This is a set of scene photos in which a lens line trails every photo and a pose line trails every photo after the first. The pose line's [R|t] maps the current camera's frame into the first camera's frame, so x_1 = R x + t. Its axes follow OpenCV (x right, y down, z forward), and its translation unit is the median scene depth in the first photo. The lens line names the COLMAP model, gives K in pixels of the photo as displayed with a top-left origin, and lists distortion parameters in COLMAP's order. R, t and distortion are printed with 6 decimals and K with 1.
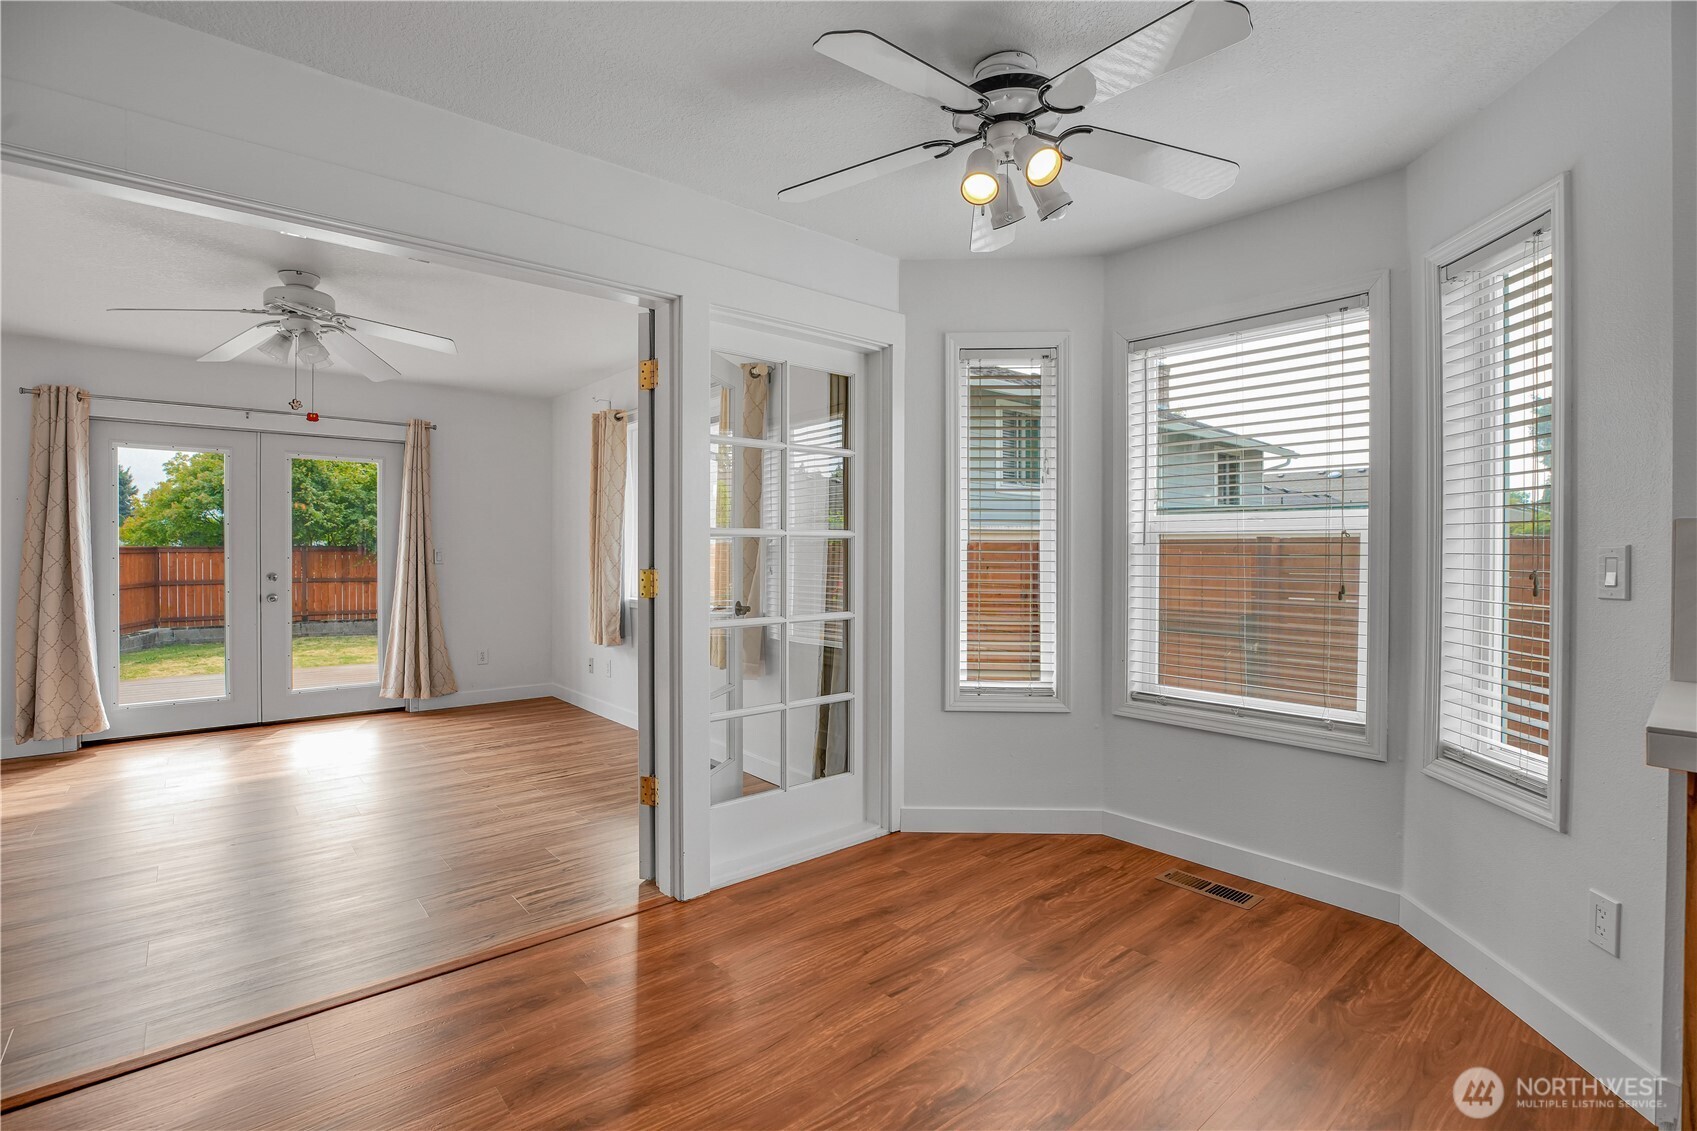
lens RADIAL K [[781.7, 0, 848.5], [0, 781.7, 557.3], [0, 0, 1]] dist [-0.038561, 0.007088]
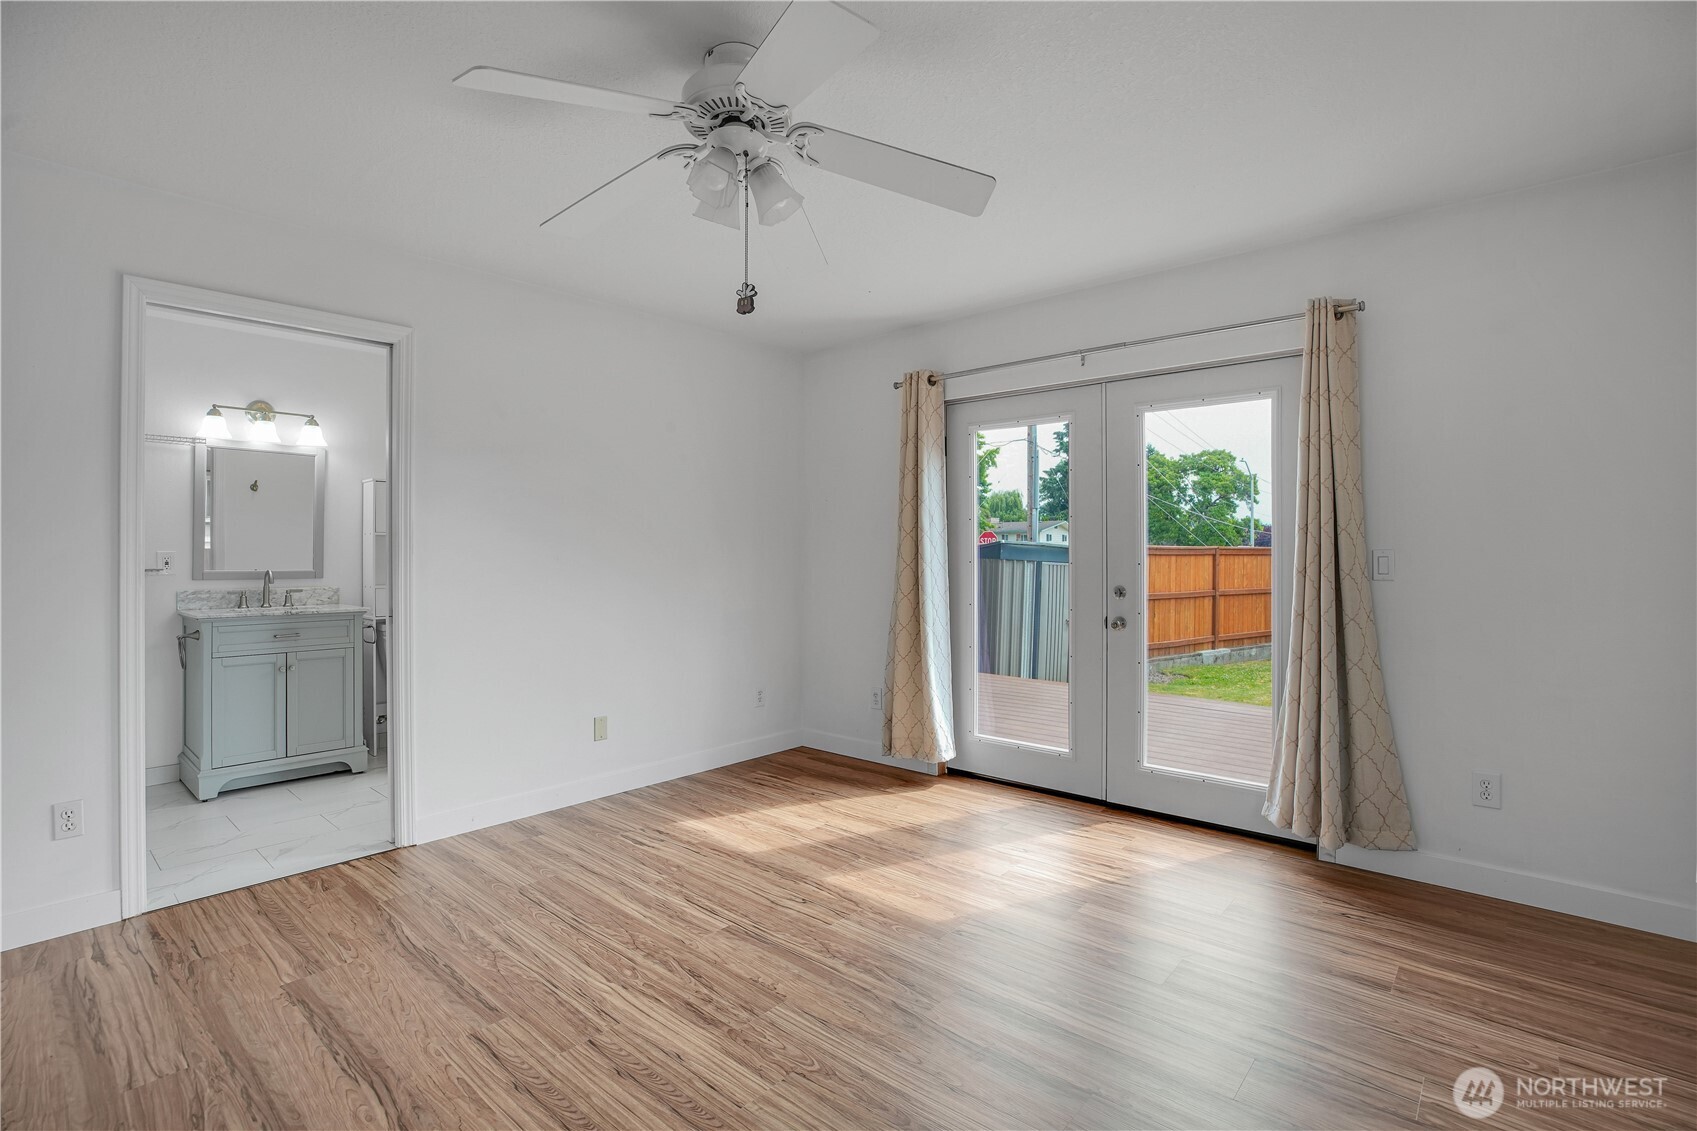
lens RADIAL K [[781.7, 0, 858.4], [0, 781.7, 552.5], [0, 0, 1]] dist [-0.038561, 0.007088]
pose [[0.143331, 0.000205, -0.989675, -0.167891], [-0.007479, 0.999972, -0.000876, -0.010385], [0.989647, 0.007528, 0.143328, 1.080154]]
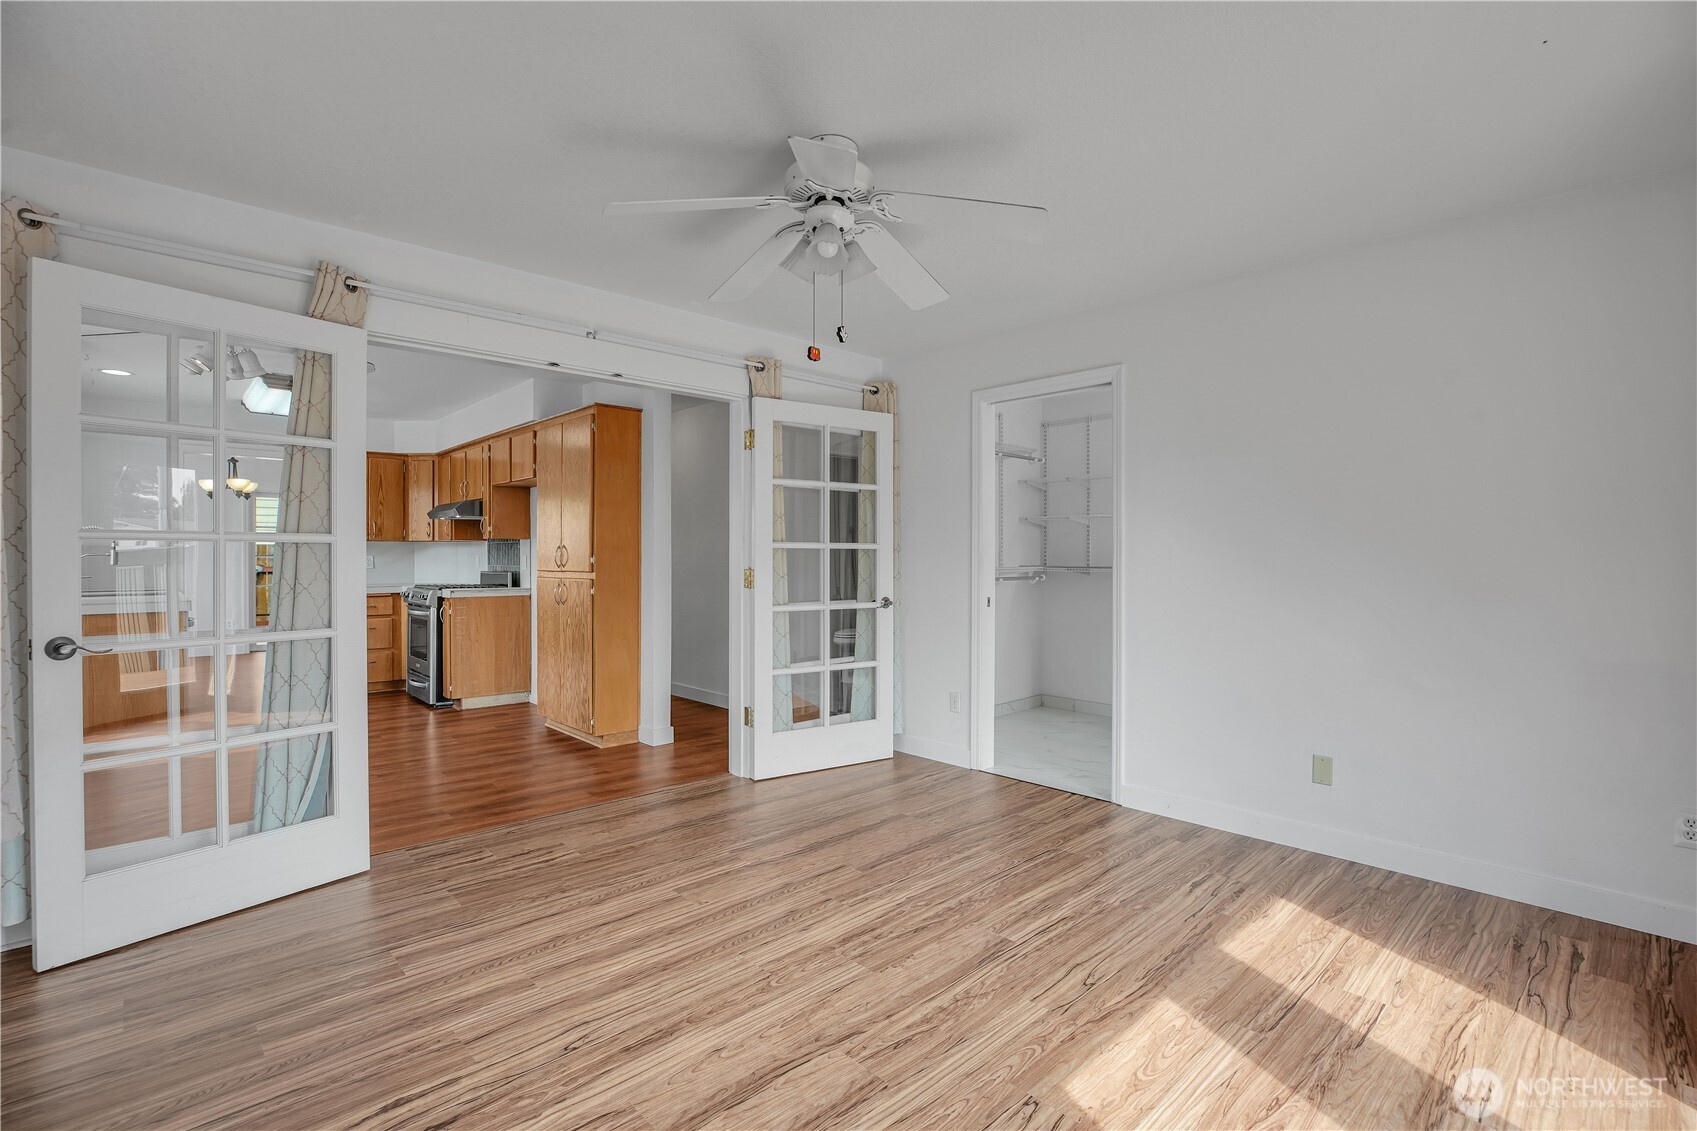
lens RADIAL K [[781.7, 0, 850.0], [0, 781.7, 560.2], [0, 0, 1]] dist [-0.038561, 0.007088]
pose [[-0.998792, -0.002884, -0.049062, -0.748769], [-0.003595, 0.999890, 0.014412, -0.017088], [0.049015, 0.014571, -0.998692, 1.793895]]
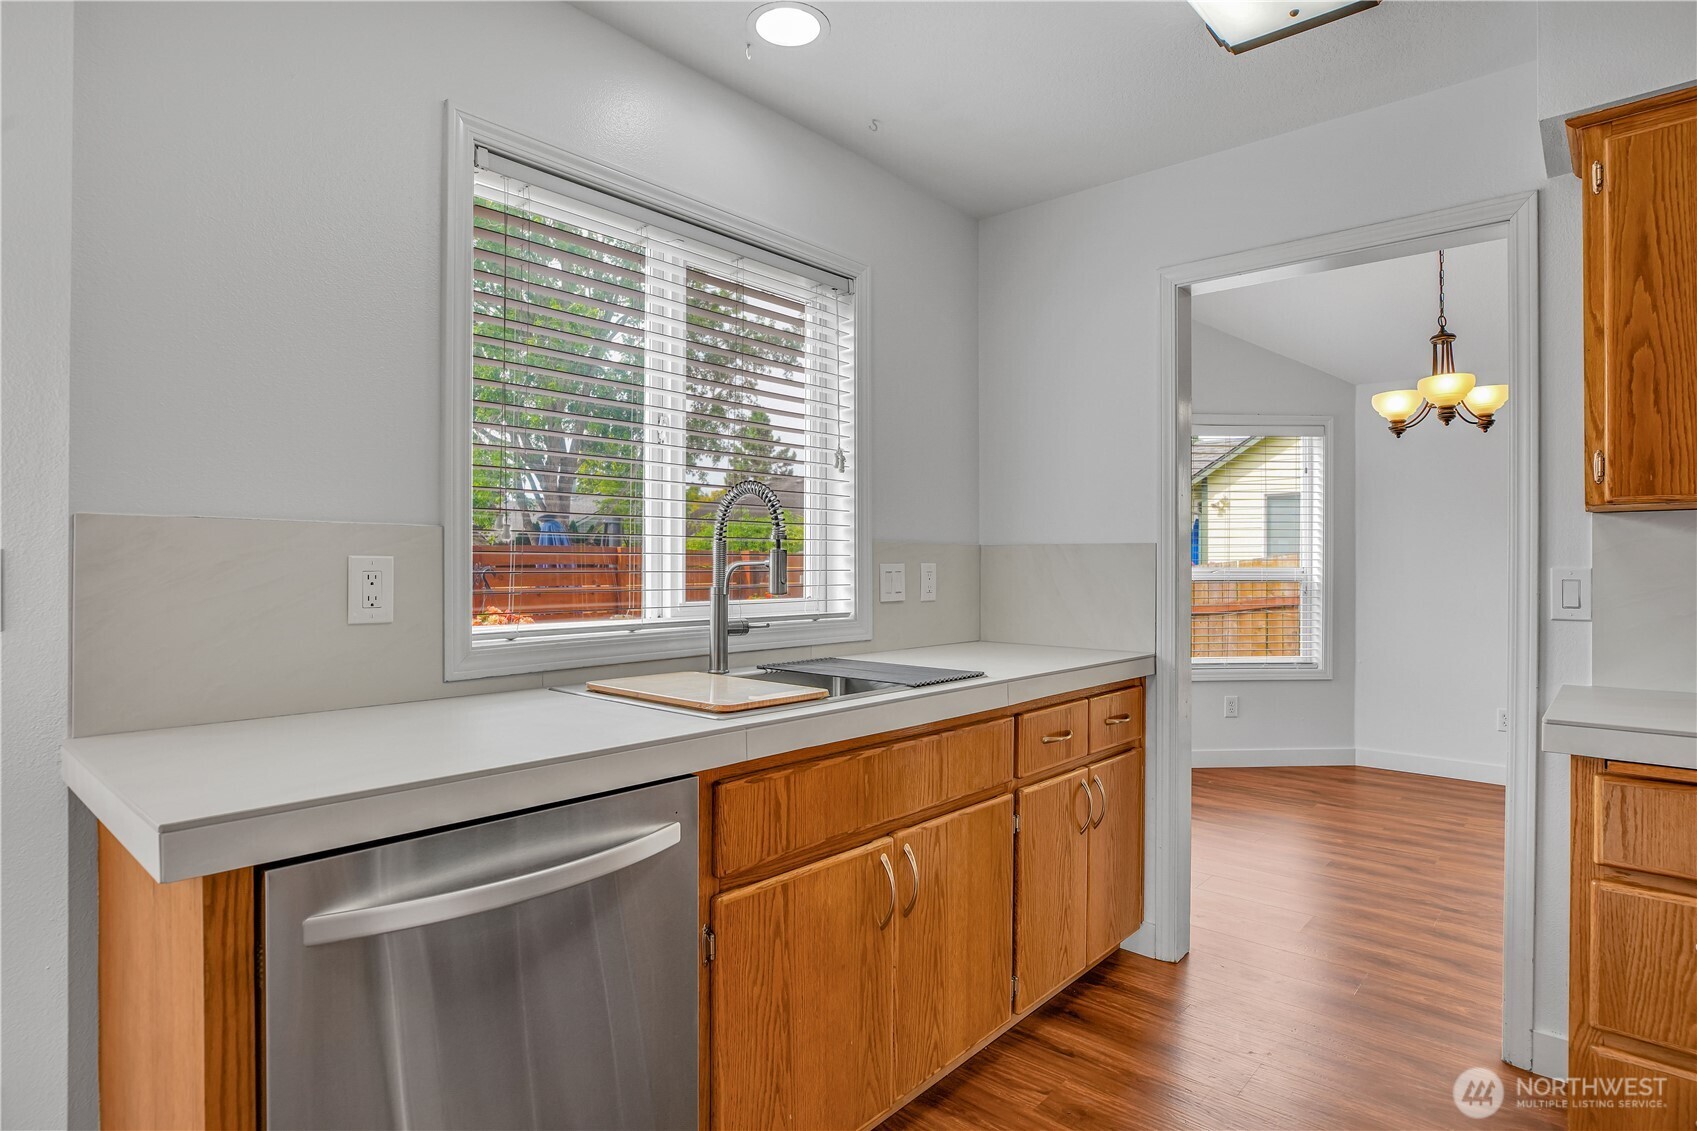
lens RADIAL K [[887.8, 0, 850.4], [0, 887.8, 564.1], [0, 0, 1]] dist [-0.025172, 0.003596]
pose [[-0.140684, 0.000273, 0.990054, 0.080468], [0.003184, 0.999995, 0.000177, -0.000761], [-0.990049, 0.003177, -0.140684, 0.182802]]
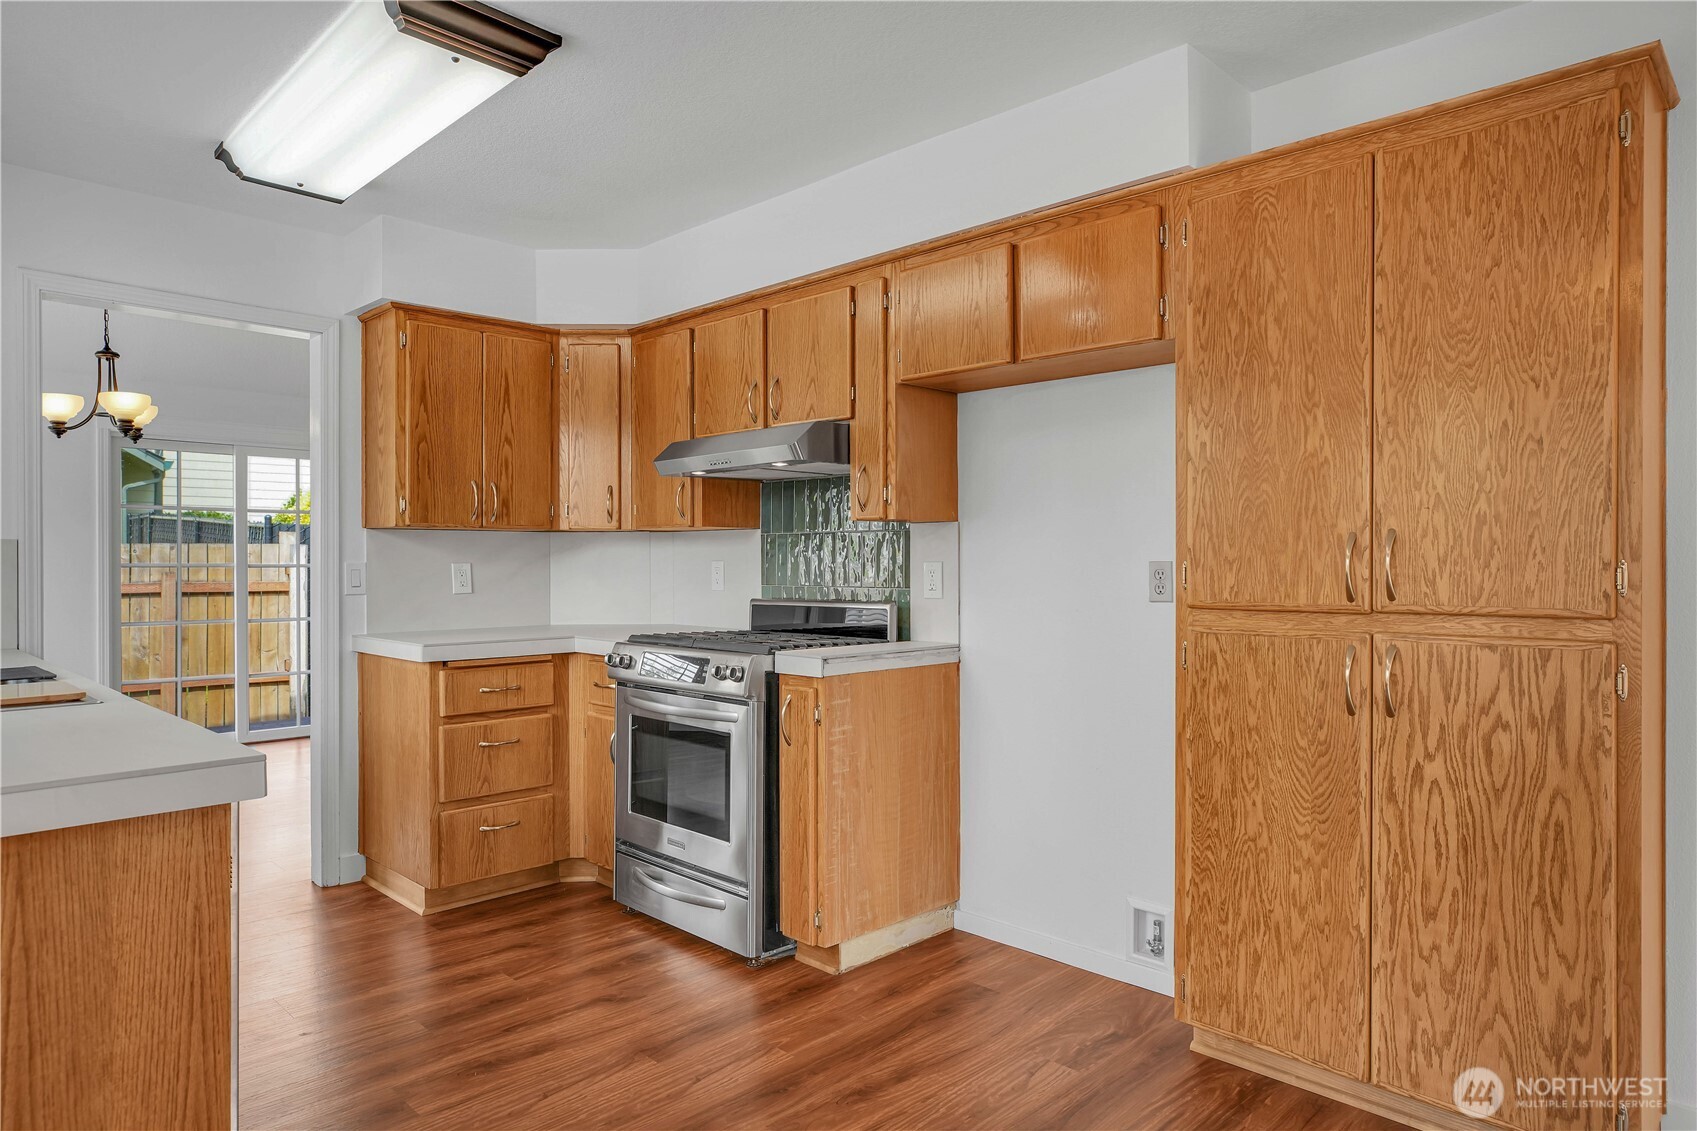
lens RADIAL K [[1031.8, 0, 844.7], [0, 1031.8, 566.0], [0, 0, 1]] dist [-0.015142, 0.004099]
pose [[-0.996440, -0.000499, -0.084305, 0.165349], [-0.001645, 0.999907, 0.013528, -0.008790], [0.084291, 0.013619, -0.996348, 0.821386]]
